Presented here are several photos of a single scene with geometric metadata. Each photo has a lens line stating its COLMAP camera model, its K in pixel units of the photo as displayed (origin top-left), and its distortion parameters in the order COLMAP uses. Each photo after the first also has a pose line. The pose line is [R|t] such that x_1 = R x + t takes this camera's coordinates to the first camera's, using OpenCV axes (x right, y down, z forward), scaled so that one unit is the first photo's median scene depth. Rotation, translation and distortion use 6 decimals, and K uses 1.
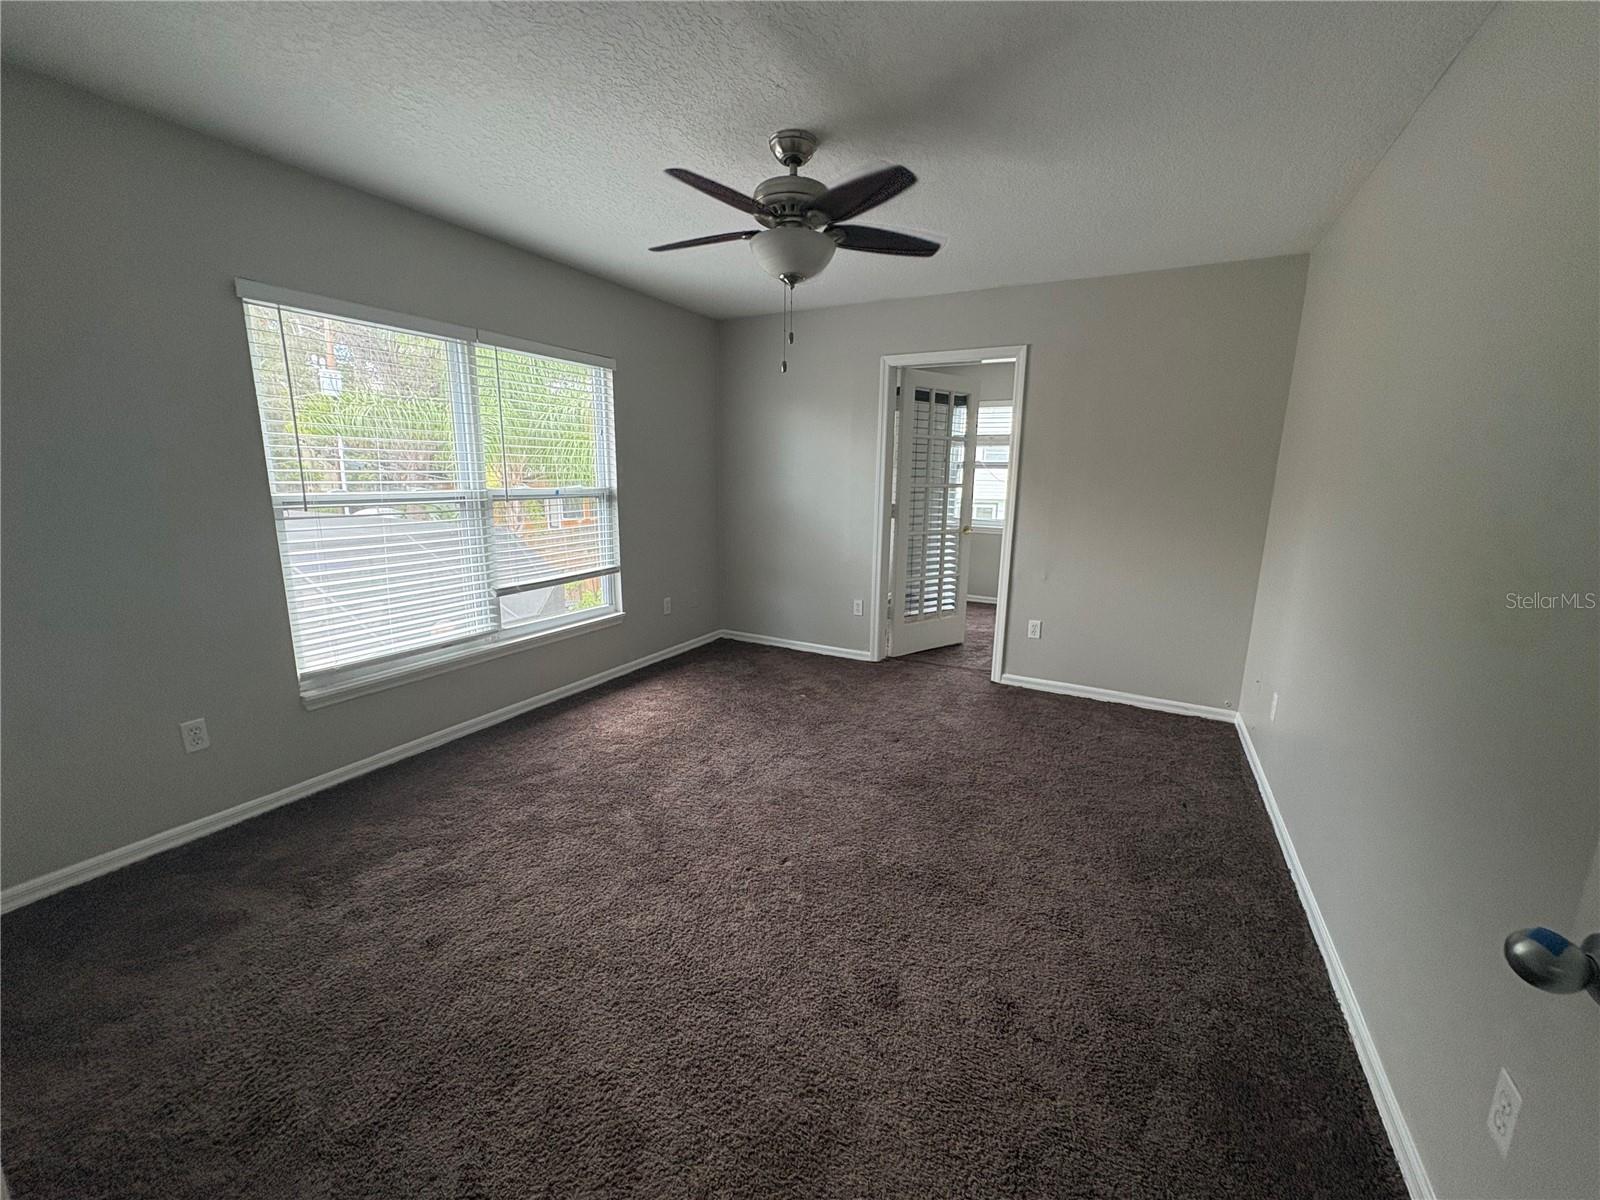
lens RADIAL K [[635.1, 0, 799.8], [0, 635.1, 595.5], [0, 0, 1]] dist [0.000079, 0.000287]
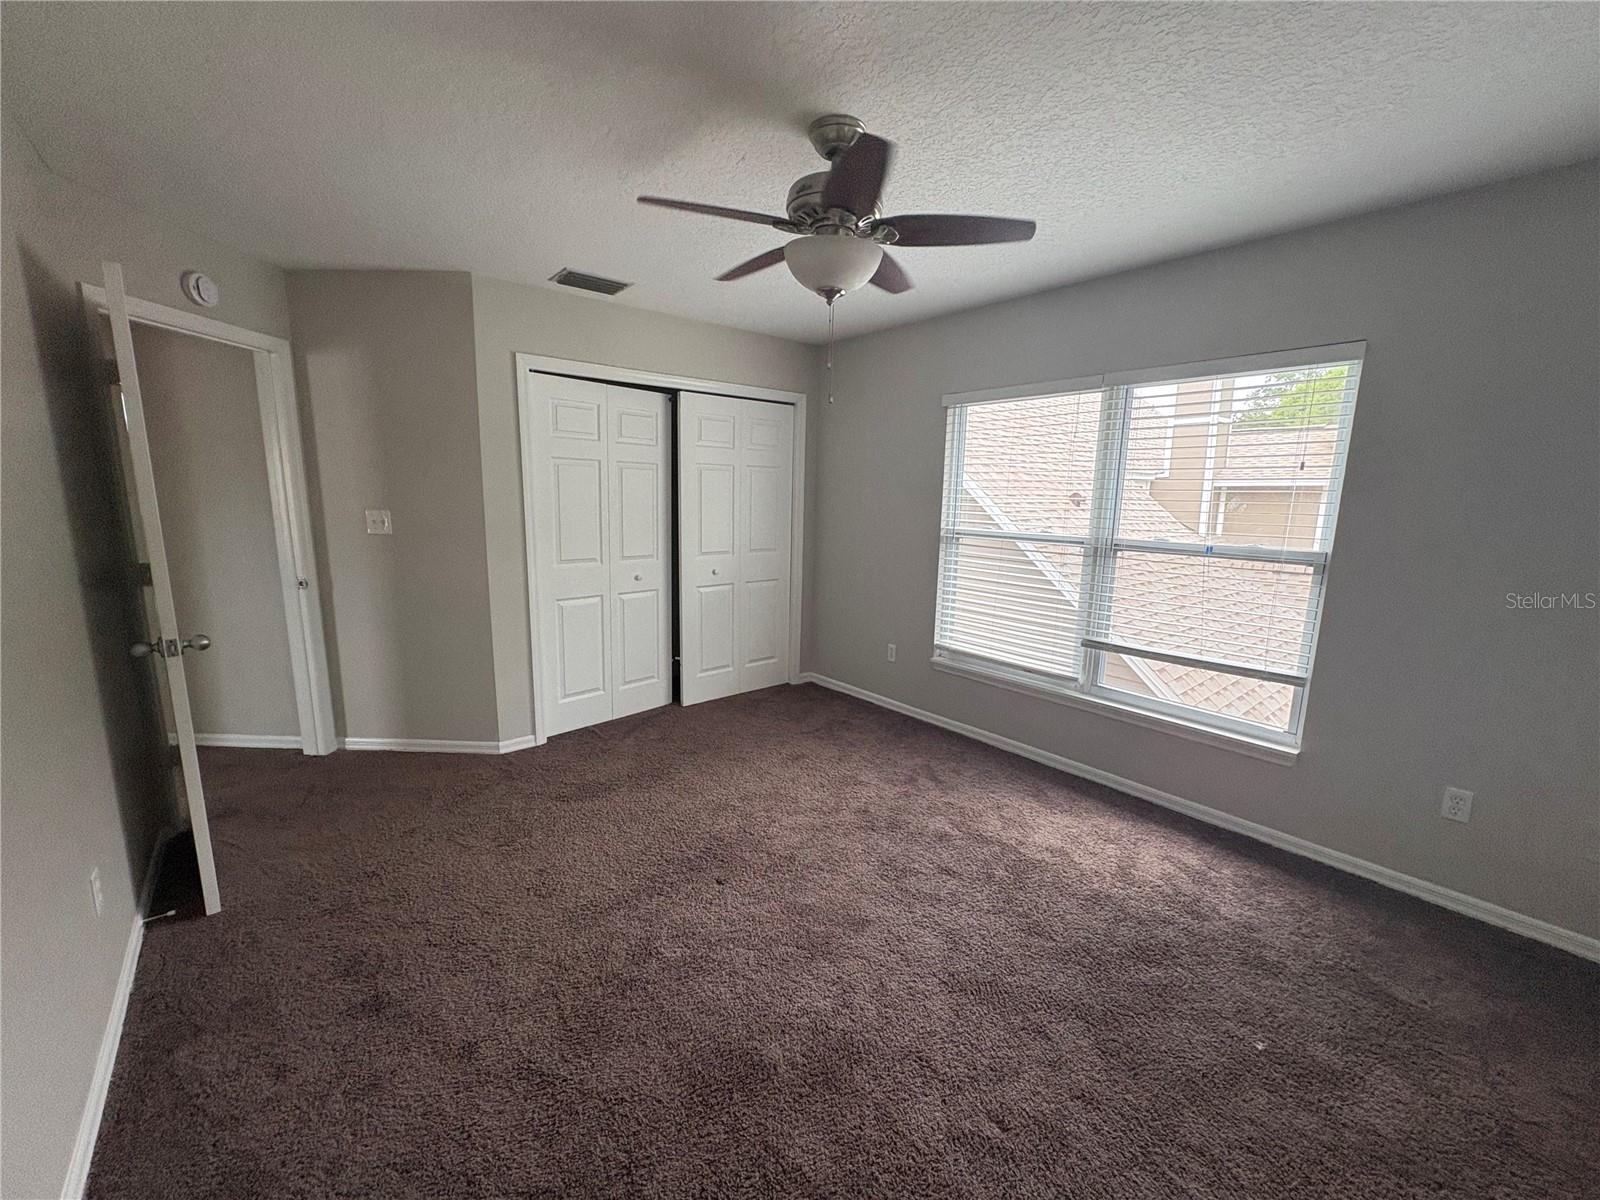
lens RADIAL K [[635.1, 0, 793.3], [0, 635.1, 598.3], [0, 0, 1]] dist [0.000079, 0.000287]
pose [[-0.384302, 0.129542, -0.914074, 0.584459], [-0.199973, 0.954920, 0.219405, -0.198258], [0.901289, 0.267108, -0.341073, 0.948118]]
